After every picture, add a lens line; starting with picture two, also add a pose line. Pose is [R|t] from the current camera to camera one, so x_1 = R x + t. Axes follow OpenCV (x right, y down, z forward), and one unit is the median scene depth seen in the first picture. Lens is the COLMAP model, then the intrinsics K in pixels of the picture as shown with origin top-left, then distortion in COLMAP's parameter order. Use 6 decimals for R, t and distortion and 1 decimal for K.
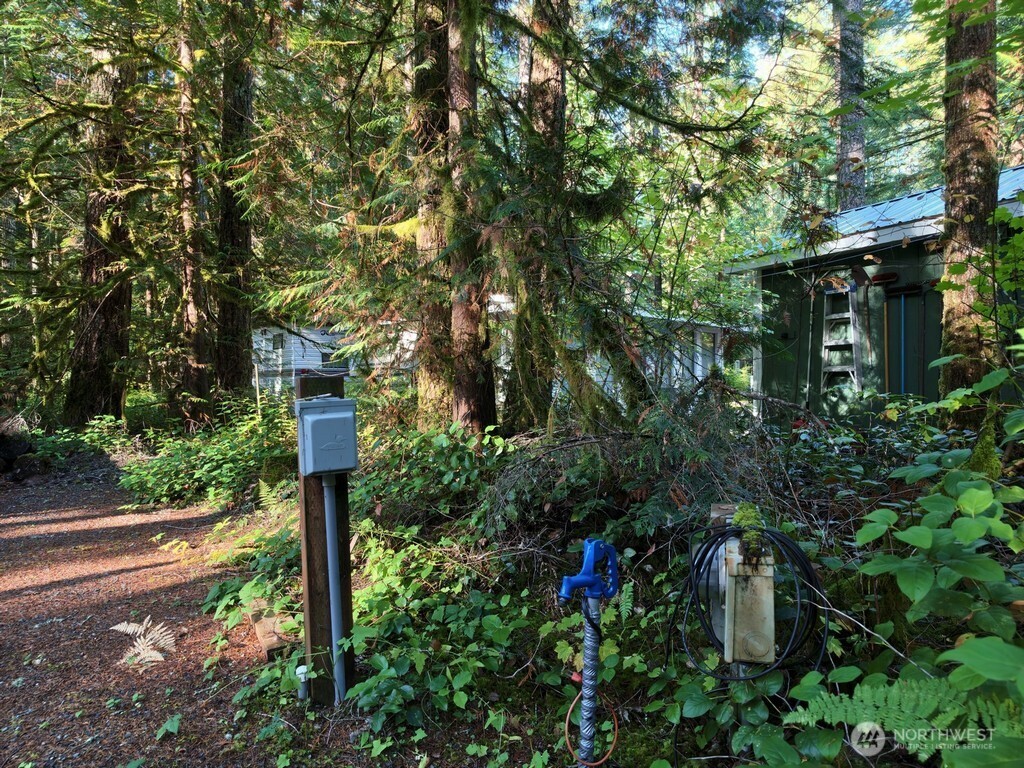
lens RADIAL K [[637.2, 0, 512.0], [0, 637.2, 384.0], [0, 0, 1]] dist [0.037359, -0.072209]
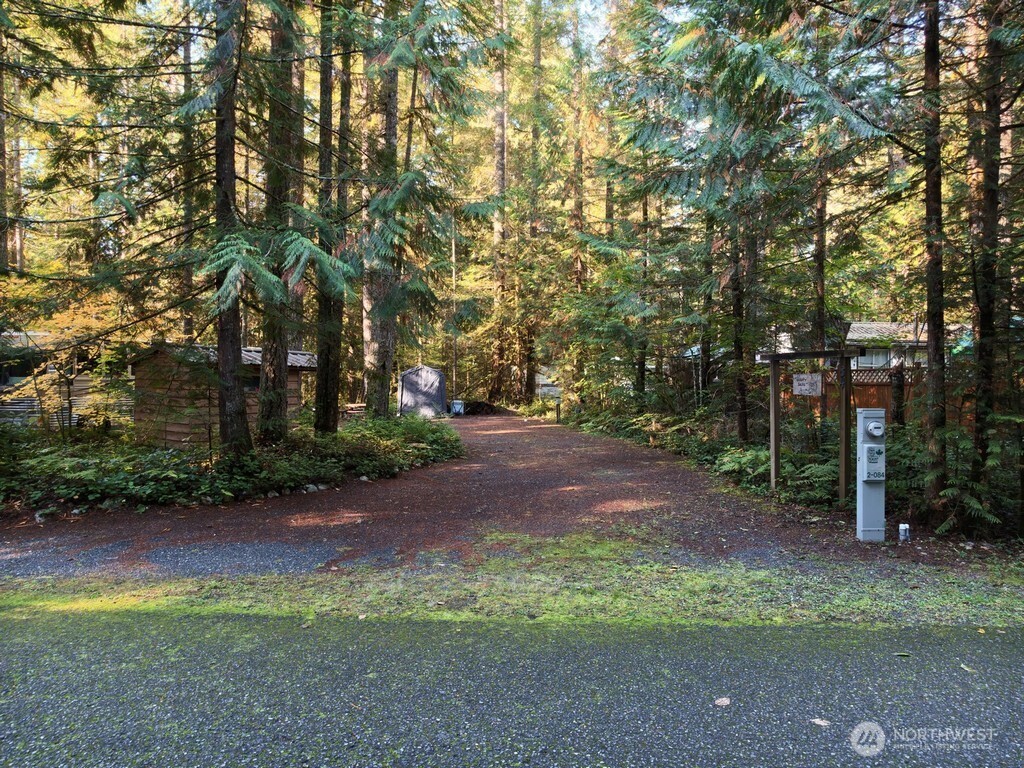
lens RADIAL K [[637.2, 0, 512.0], [0, 637.2, 384.0], [0, 0, 1]] dist [0.037359, -0.072209]
pose [[0.944628, 0.002615, -0.328132, 1.083965], [0.000288, 0.999961, 0.008797, -0.133804], [0.328142, -0.008405, 0.944591, -4.068490]]
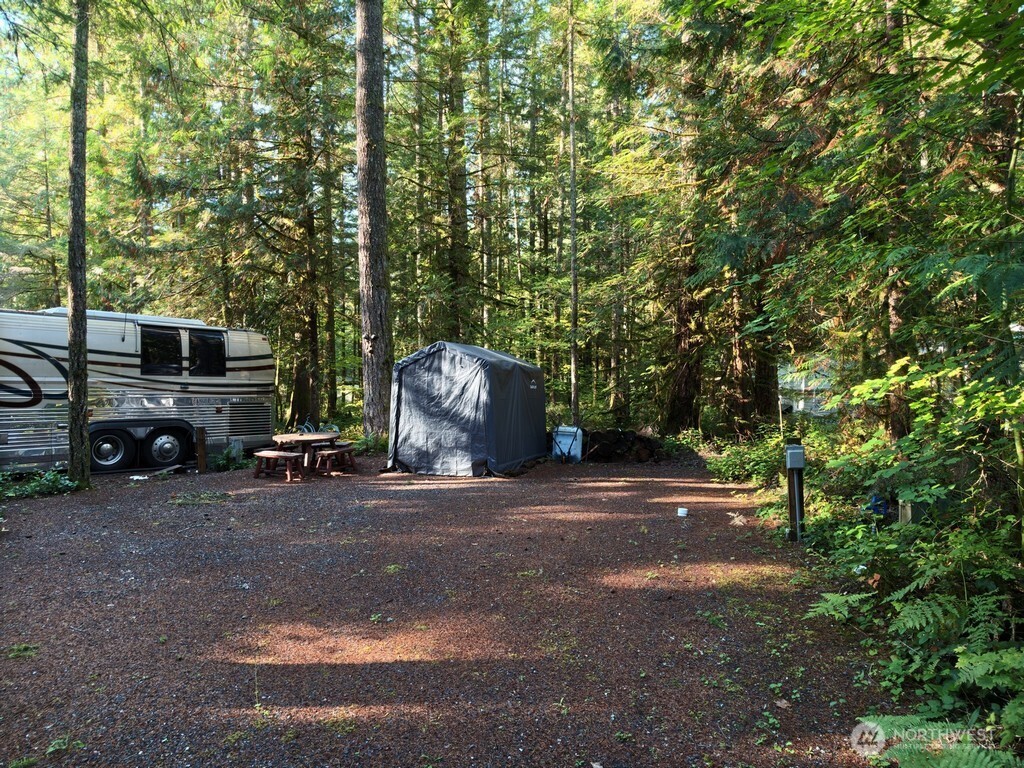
lens RADIAL K [[637.2, 0, 512.0], [0, 637.2, 384.0], [0, 0, 1]] dist [0.037359, -0.072209]
pose [[0.706286, -0.001430, -0.707926, 0.361861], [0.000698, 0.999999, -0.001325, -0.103834], [0.707927, 0.000442, 0.706286, -0.836995]]
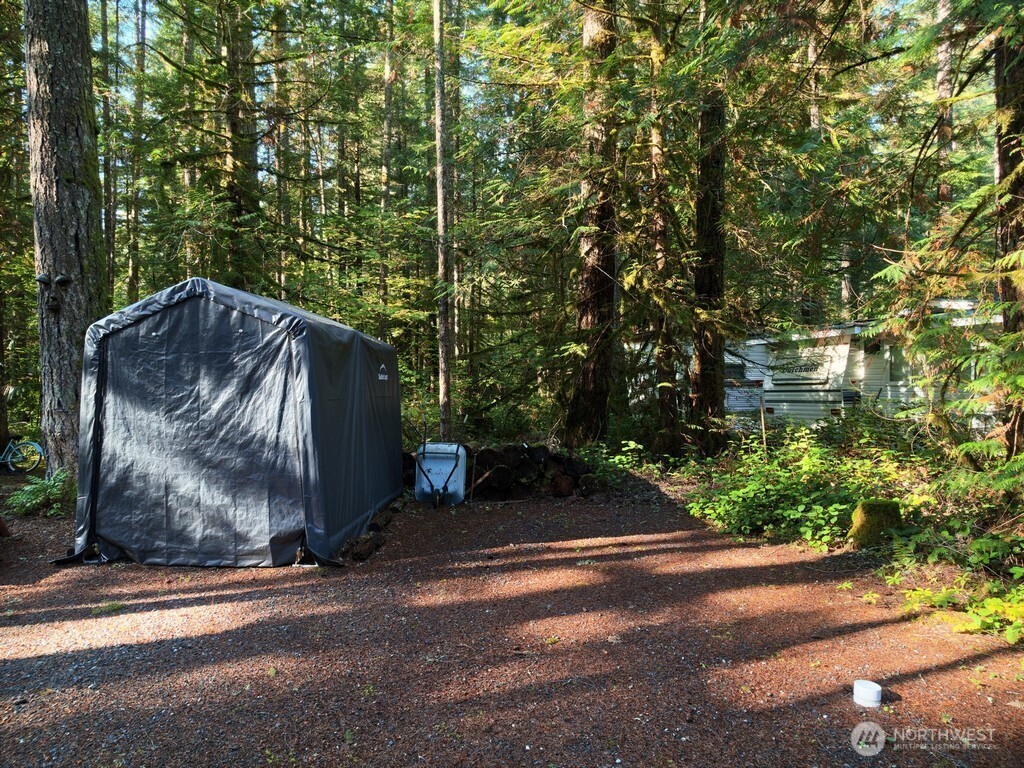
lens RADIAL K [[637.2, 0, 512.0], [0, 637.2, 384.0], [0, 0, 1]] dist [0.037359, -0.072209]
pose [[0.886769, -0.001801, -0.462209, -0.378637], [0.007098, 0.999928, 0.009720, -0.092002], [0.462158, -0.011900, 0.886718, -0.193465]]
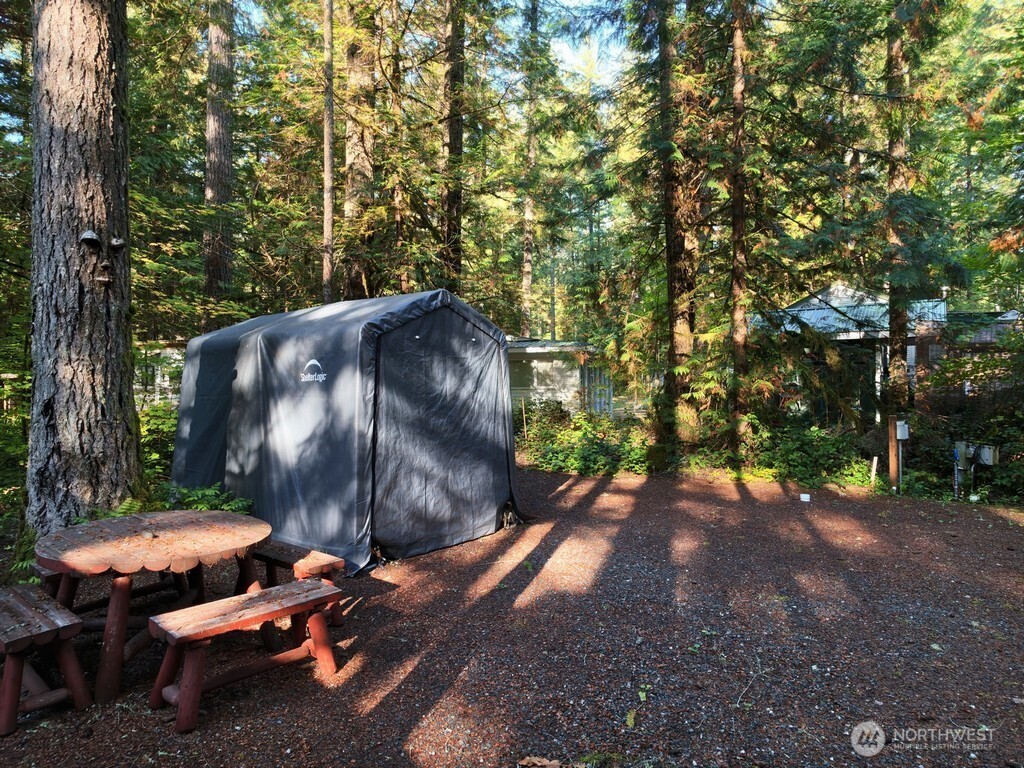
lens RADIAL K [[637.2, 0, 512.0], [0, 637.2, 384.0], [0, 0, 1]] dist [0.037359, -0.072209]
pose [[0.890952, -0.004275, 0.454077, -1.607211], [0.004626, 0.999989, 0.000337, -0.086257], [-0.454073, 0.001800, 0.890963, -0.559915]]
